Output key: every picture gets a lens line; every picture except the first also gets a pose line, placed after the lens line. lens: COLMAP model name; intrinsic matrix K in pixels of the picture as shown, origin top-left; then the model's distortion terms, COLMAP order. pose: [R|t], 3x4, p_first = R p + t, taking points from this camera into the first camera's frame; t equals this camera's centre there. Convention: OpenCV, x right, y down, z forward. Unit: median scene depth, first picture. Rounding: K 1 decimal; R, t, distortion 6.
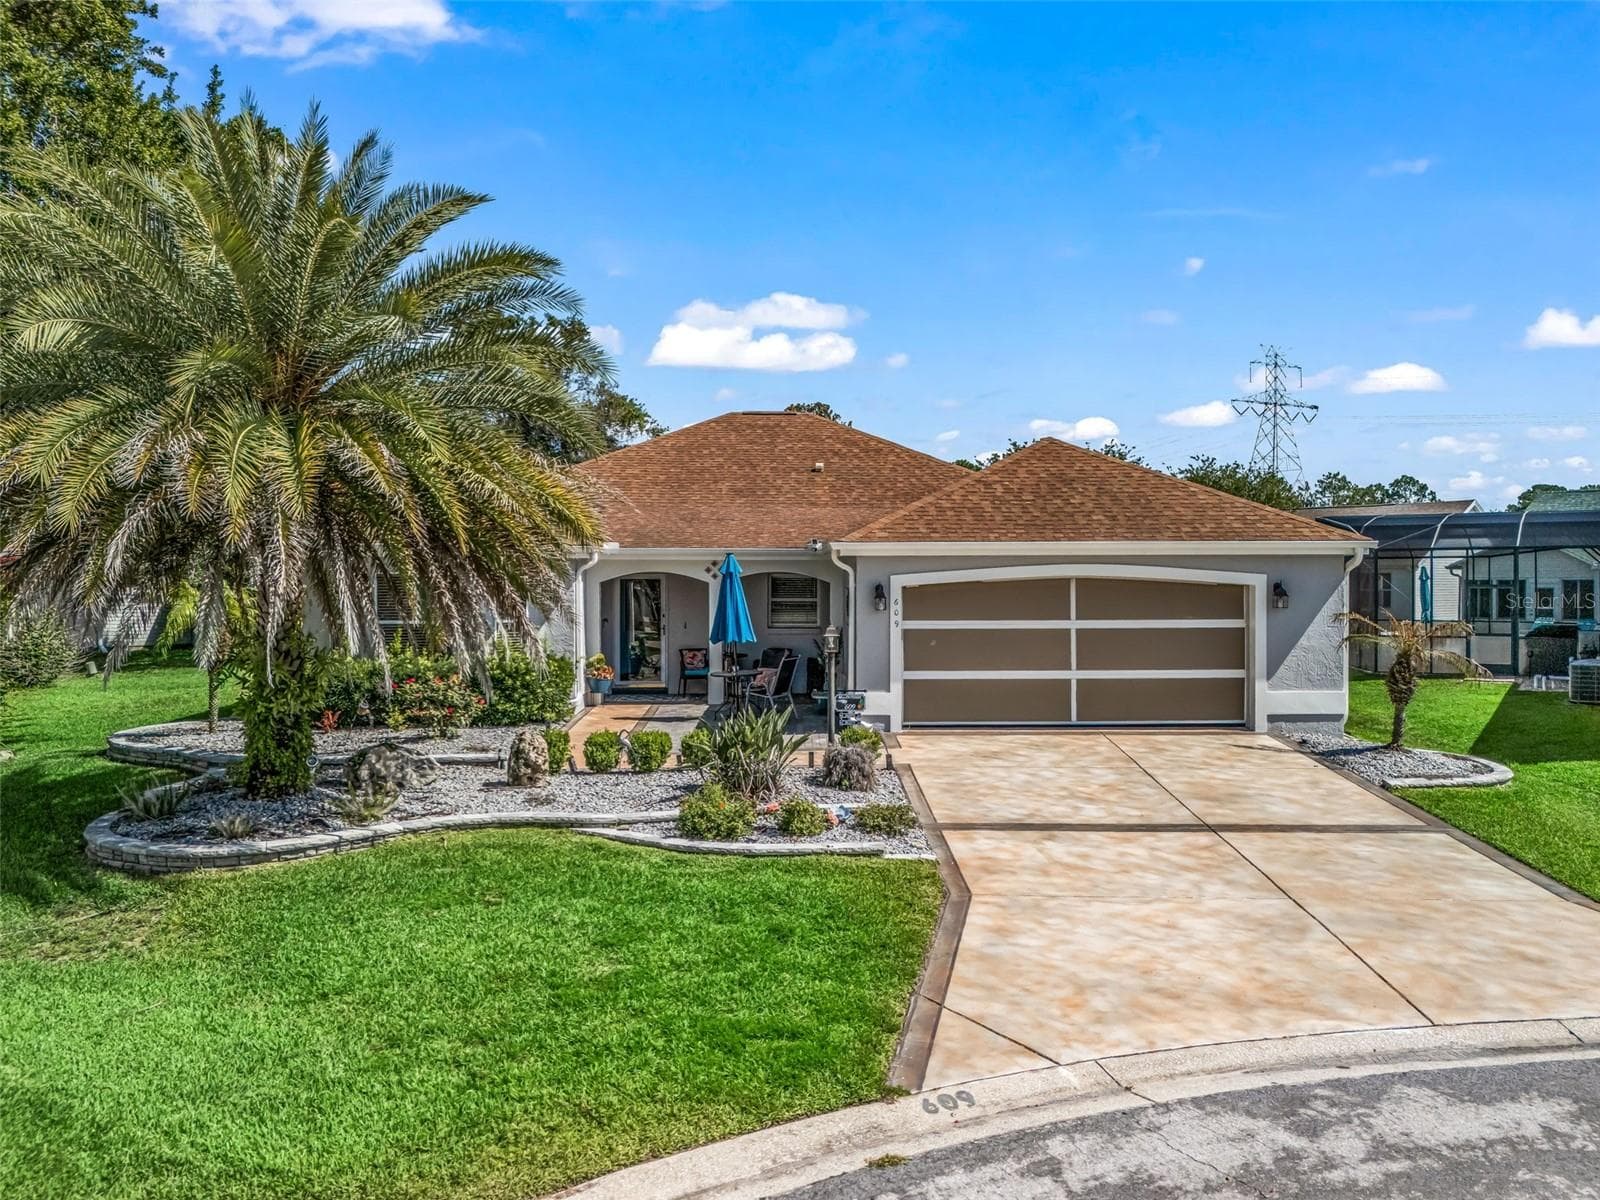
lens RADIAL K [[1300.6, 0, 851.0], [0, 1300.6, 557.5], [0, 0, 1]] dist [0.110402, -0.158786]
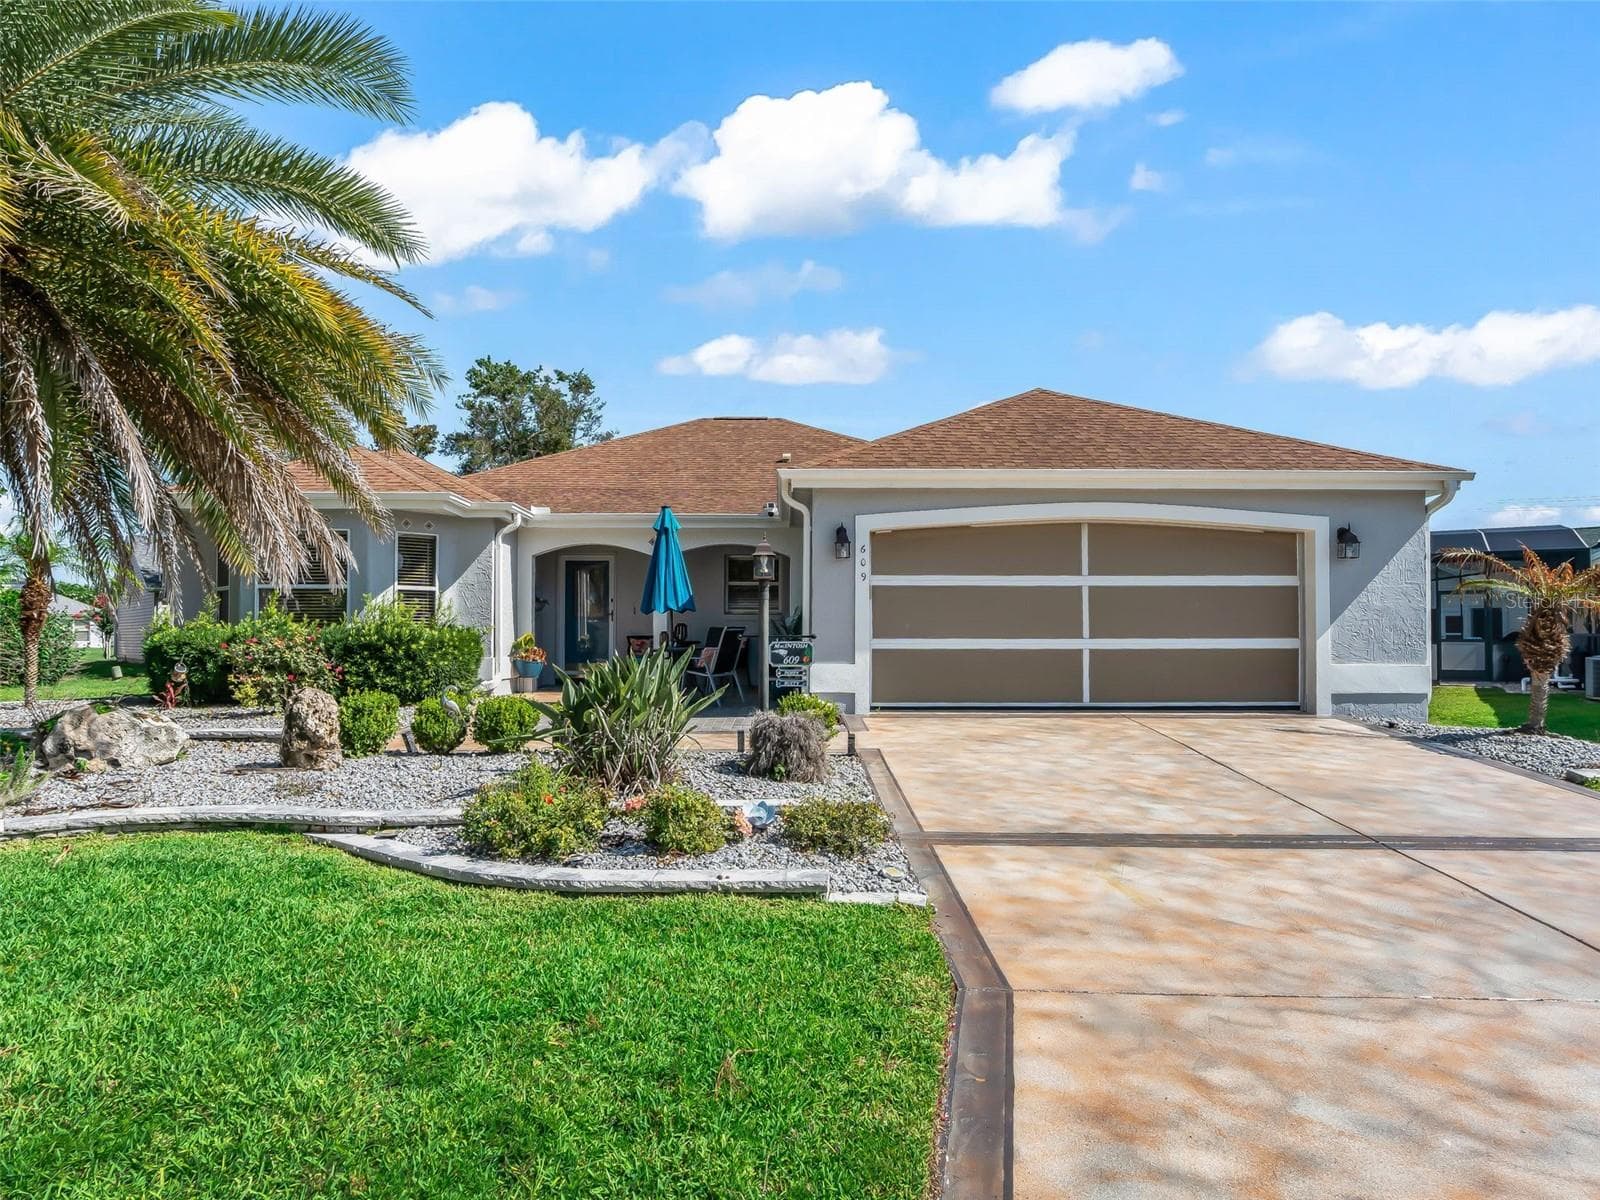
lens RADIAL K [[998.3, 0, 800.0], [0, 998.3, 600.0], [0, 0, 1]] dist [-0.003470, 0.001690]
pose [[0.999360, 0.001417, -0.035730, 0.025304], [-0.002203, 0.999756, -0.021957, 0.106866], [0.035690, 0.022021, 0.999120, 0.538467]]
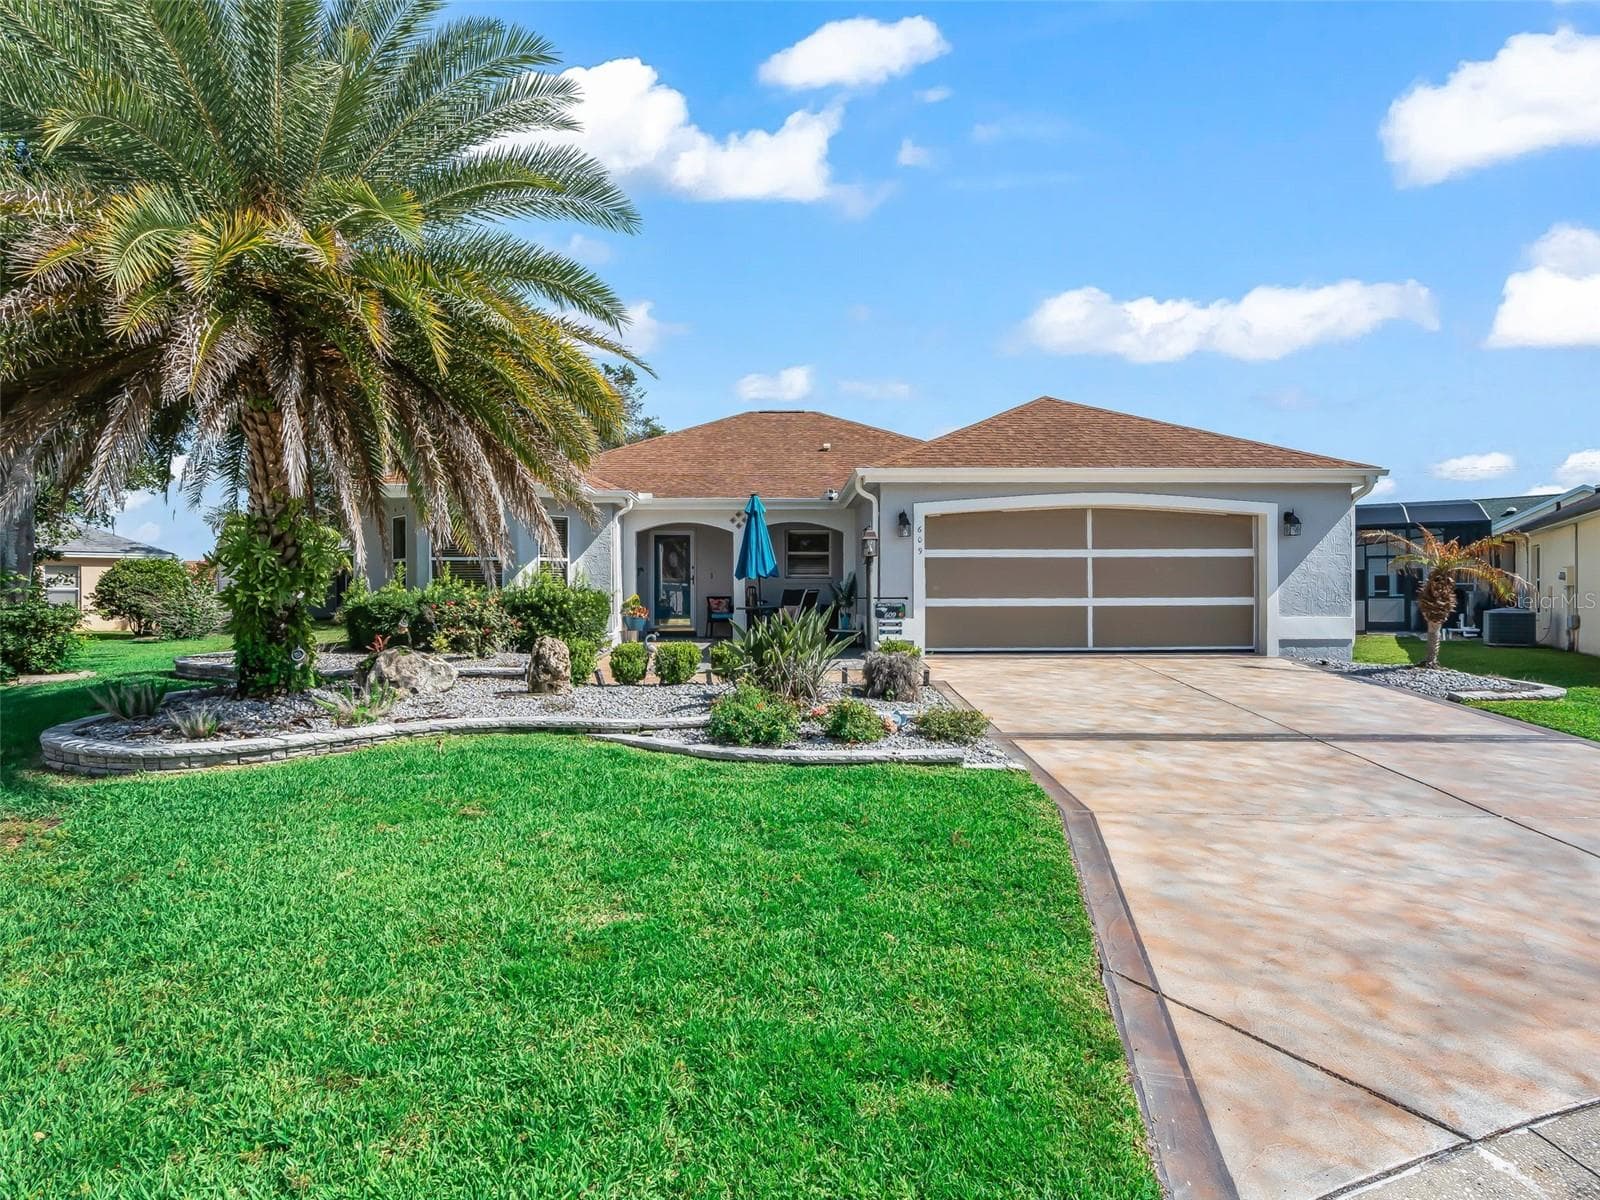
lens RADIAL K [[912.5, 0, 799.6], [0, 912.5, 580.6], [0, 0, 1]] dist [-0.007300, 0.000772]
pose [[0.999622, -0.001499, -0.027463, -0.053701], [0.001479, 0.999999, -0.000756, 0.101698], [0.027464, 0.000715, 0.999623, 0.384831]]
